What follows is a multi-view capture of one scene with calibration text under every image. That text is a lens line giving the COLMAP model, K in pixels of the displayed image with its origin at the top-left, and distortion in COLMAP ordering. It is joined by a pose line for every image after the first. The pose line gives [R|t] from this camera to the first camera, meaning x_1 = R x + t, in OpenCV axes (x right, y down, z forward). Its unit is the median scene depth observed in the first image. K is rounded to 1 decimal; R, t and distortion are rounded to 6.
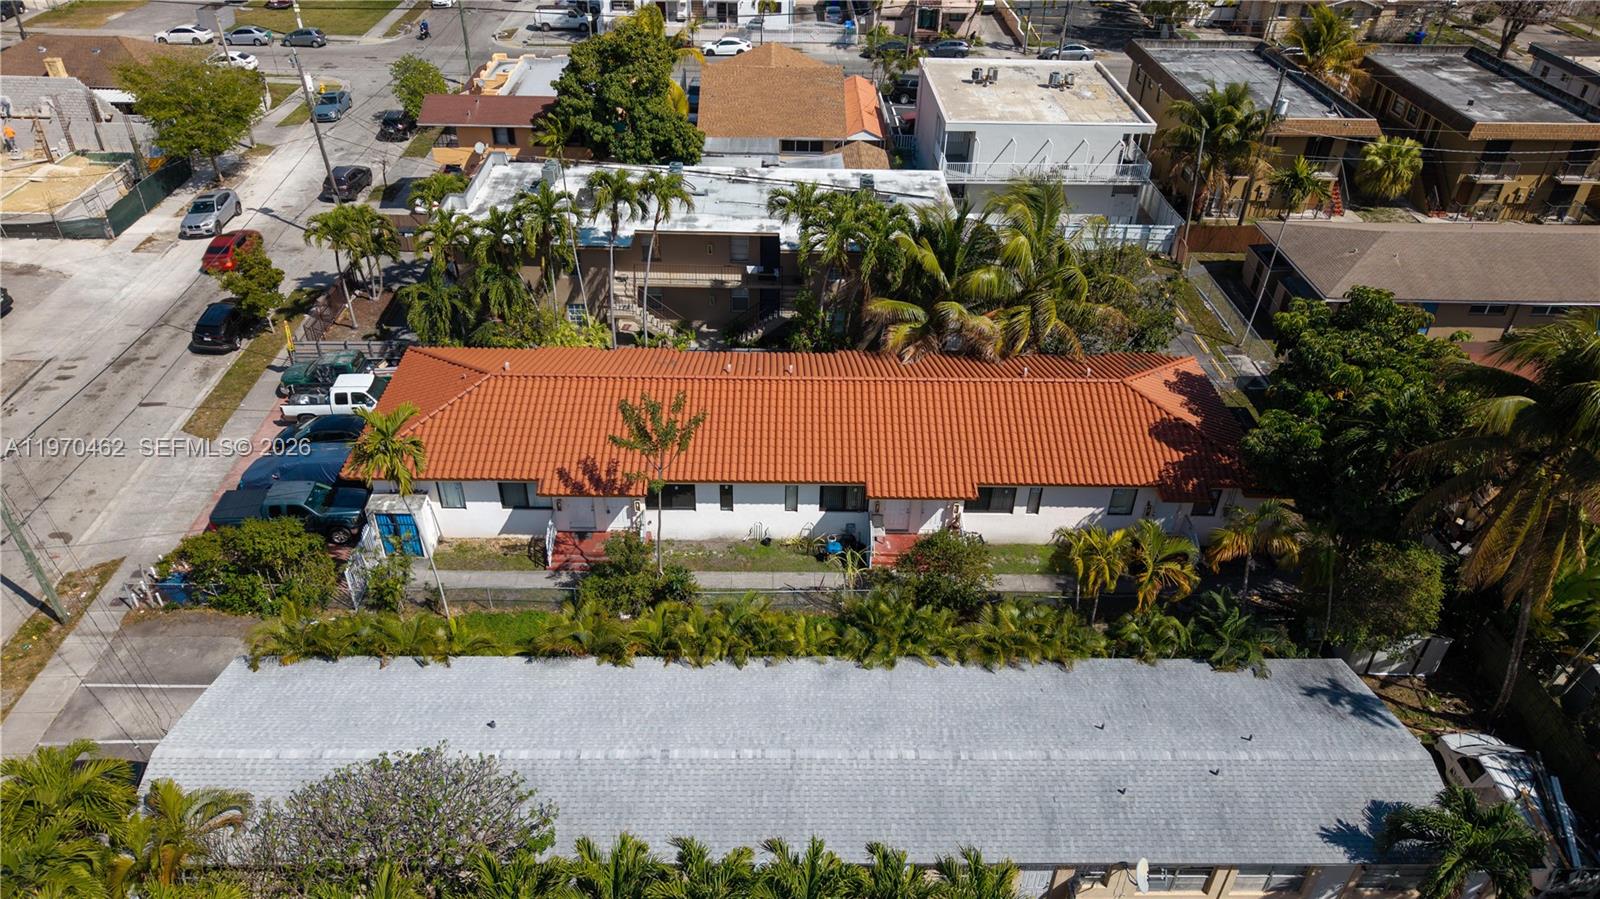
lens RADIAL K [[1075.0, 0, 791.1], [0, 1075.0, 455.5], [0, 0, 1]] dist [-0.006045, -0.000508]
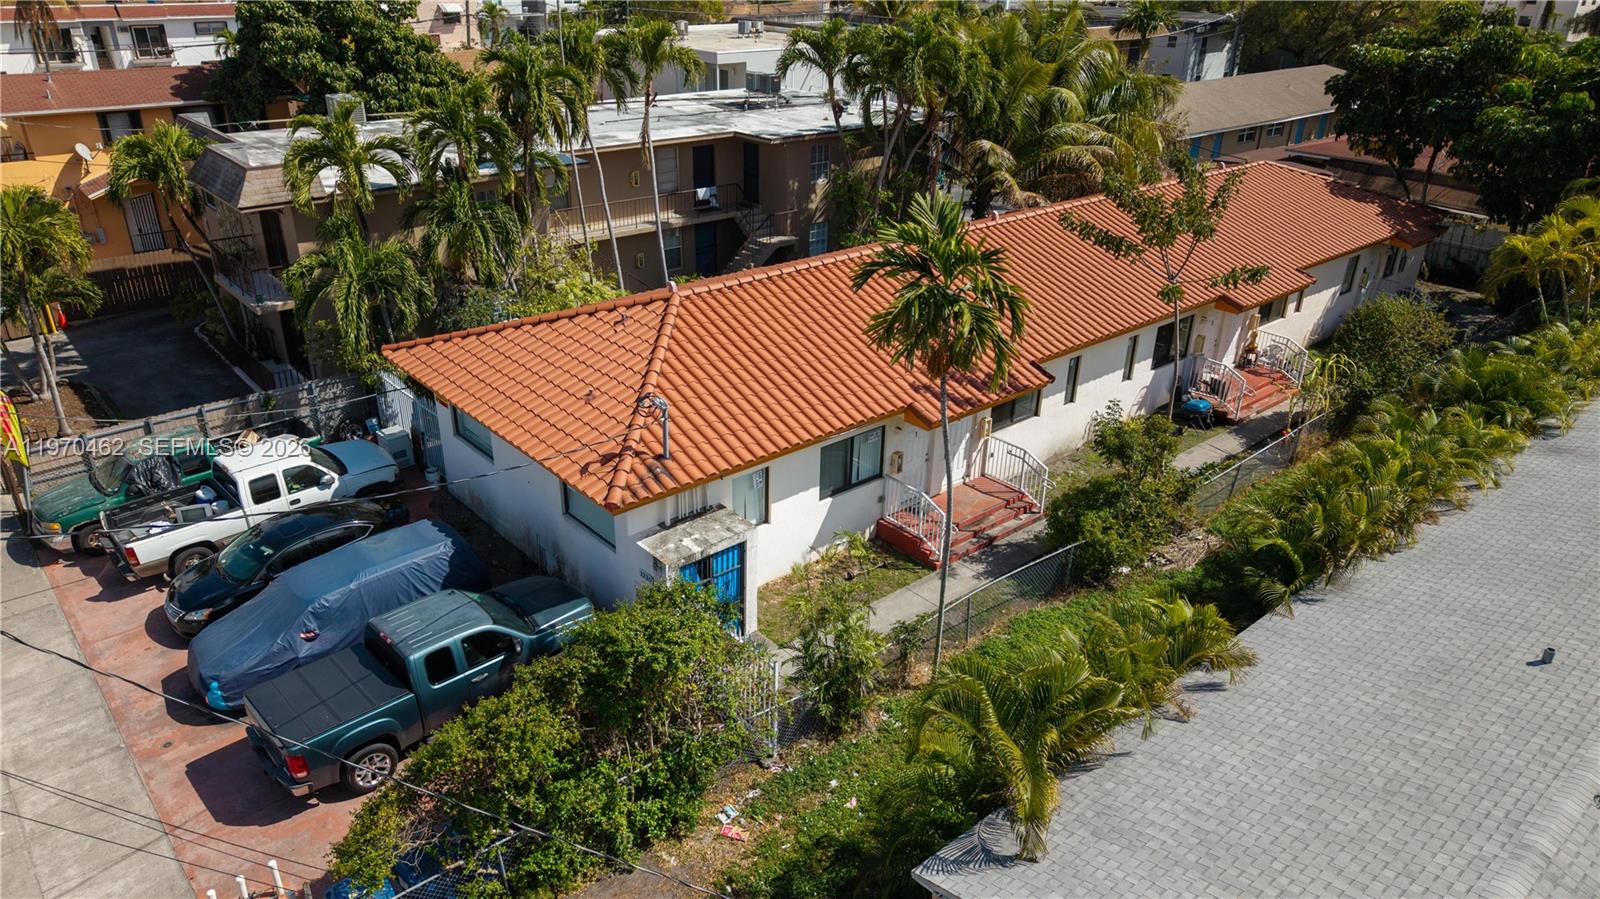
lens RADIAL K [[1075.0, 0, 791.1], [0, 1075.0, 455.5], [0, 0, 1]] dist [-0.006045, -0.000508]
pose [[0.768905, -0.288145, 0.570751, -0.506477], [0.366999, 0.929887, -0.024958, 0.031555], [-0.523542, 0.228656, 0.820744, 0.478985]]
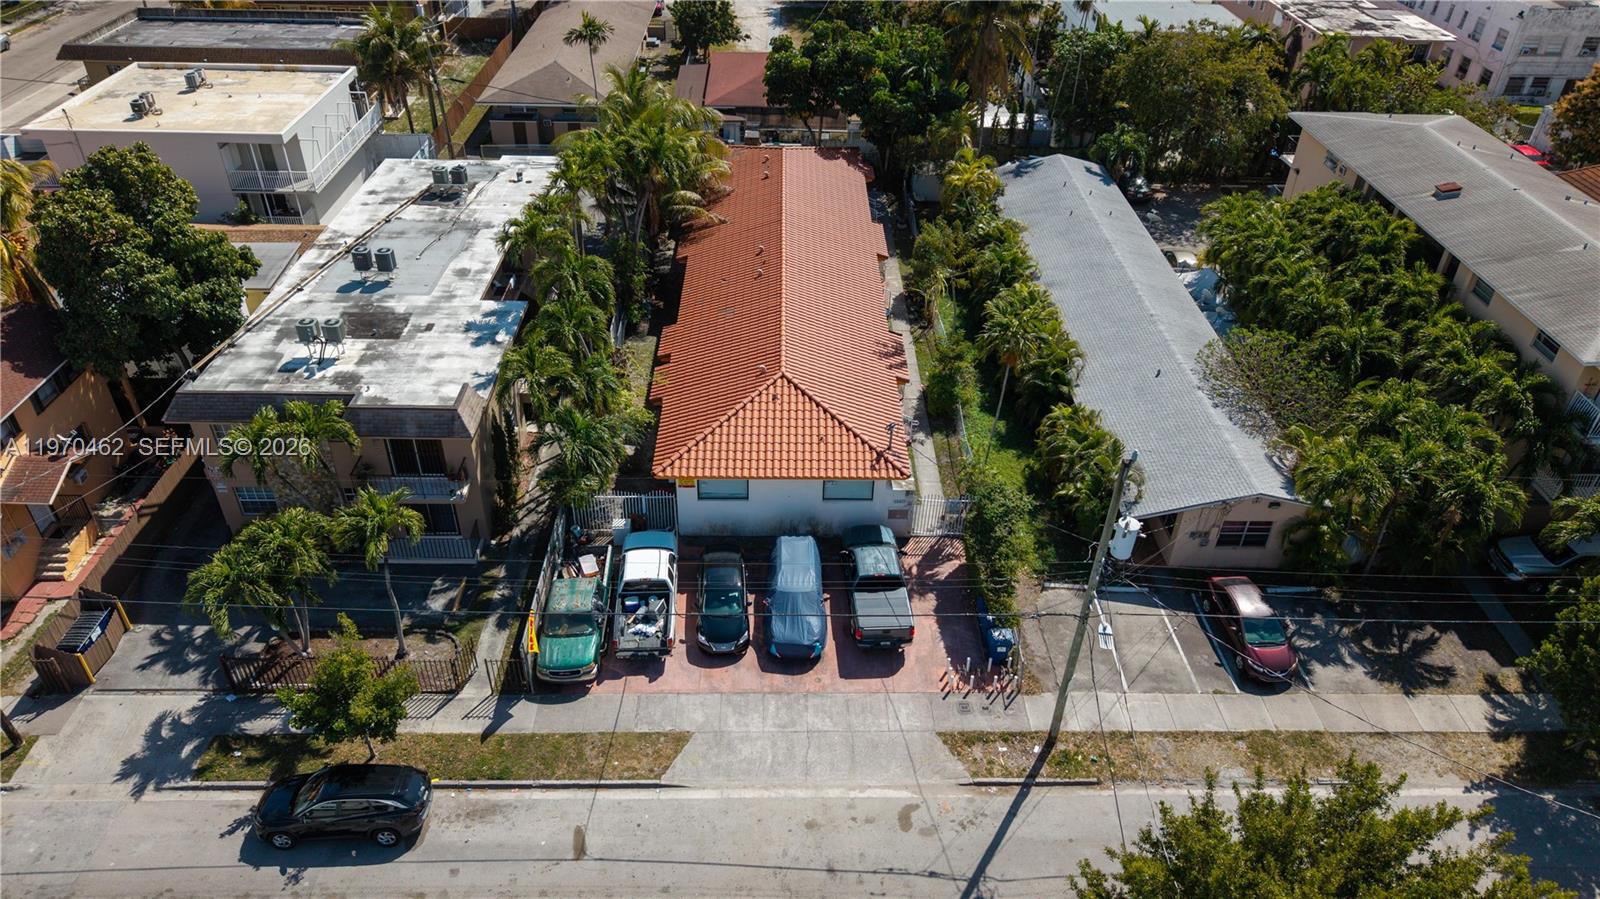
lens RADIAL K [[1077.5, 0, 800.0], [0, 1077.5, 449.5], [0, 0, 1]] dist [0.007159, -0.004410]
pose [[-0.001786, -0.591949, 0.805974, -1.007716], [0.554534, 0.670114, 0.493395, -0.458323], [-0.832159, 0.447821, 0.327059, 0.613568]]
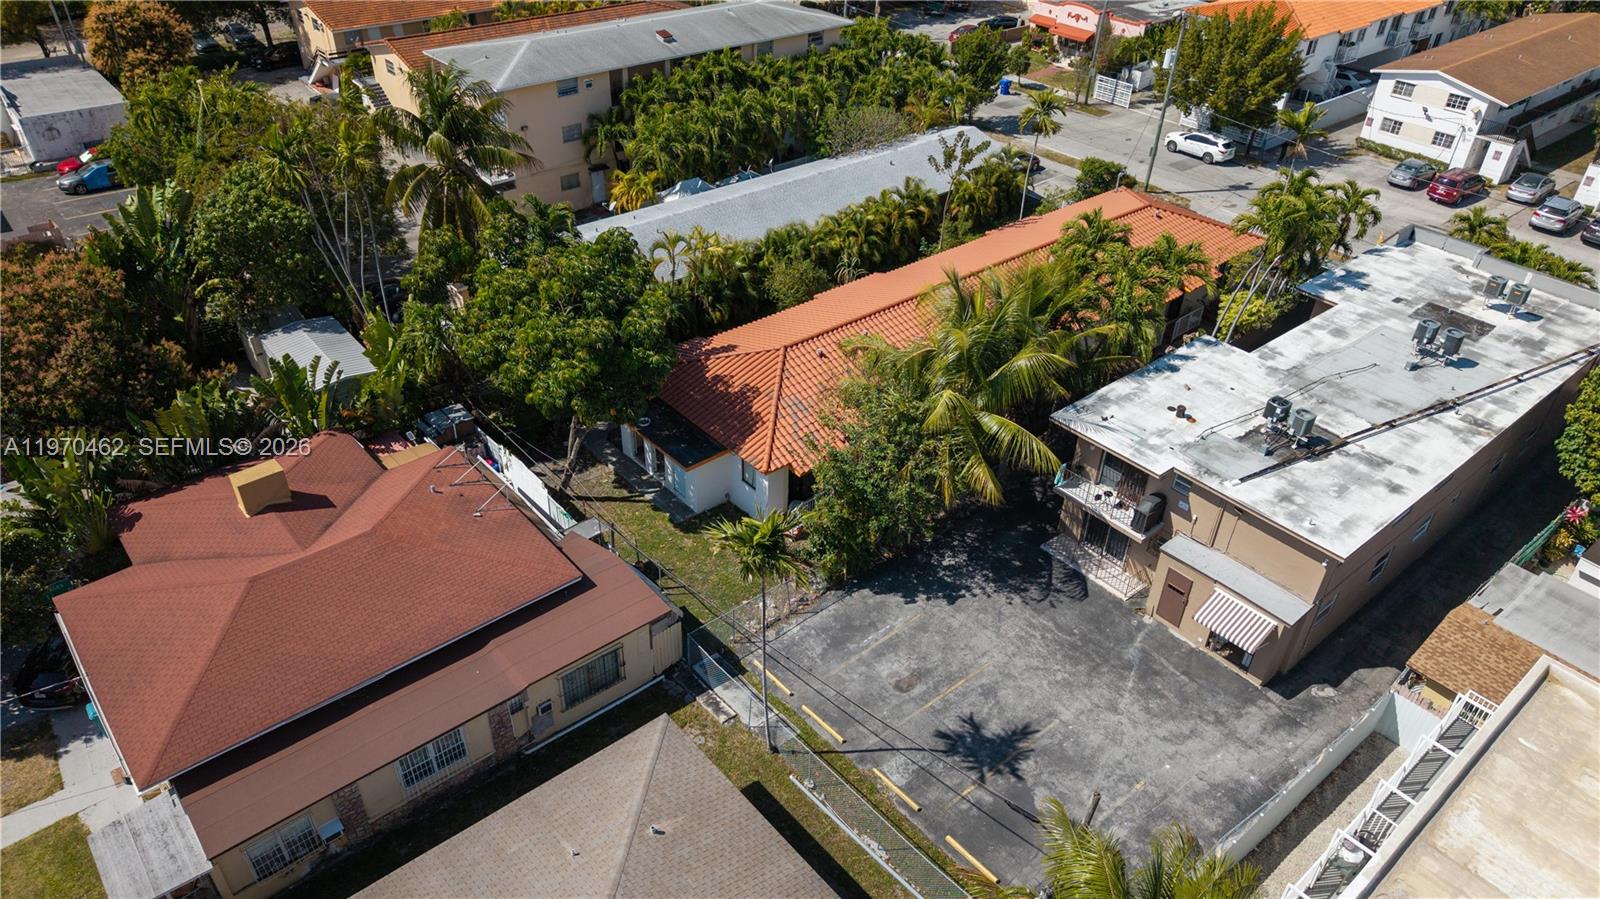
lens RADIAL K [[1077.5, 0, 800.0], [0, 1077.5, 449.5], [0, 0, 1]] dist [0.007159, -0.004410]
pose [[-0.773531, 0.333118, -0.539149, 0.800196], [-0.394193, 0.413238, 0.820881, -0.796923], [0.496247, 0.847506, -0.188340, 1.156035]]
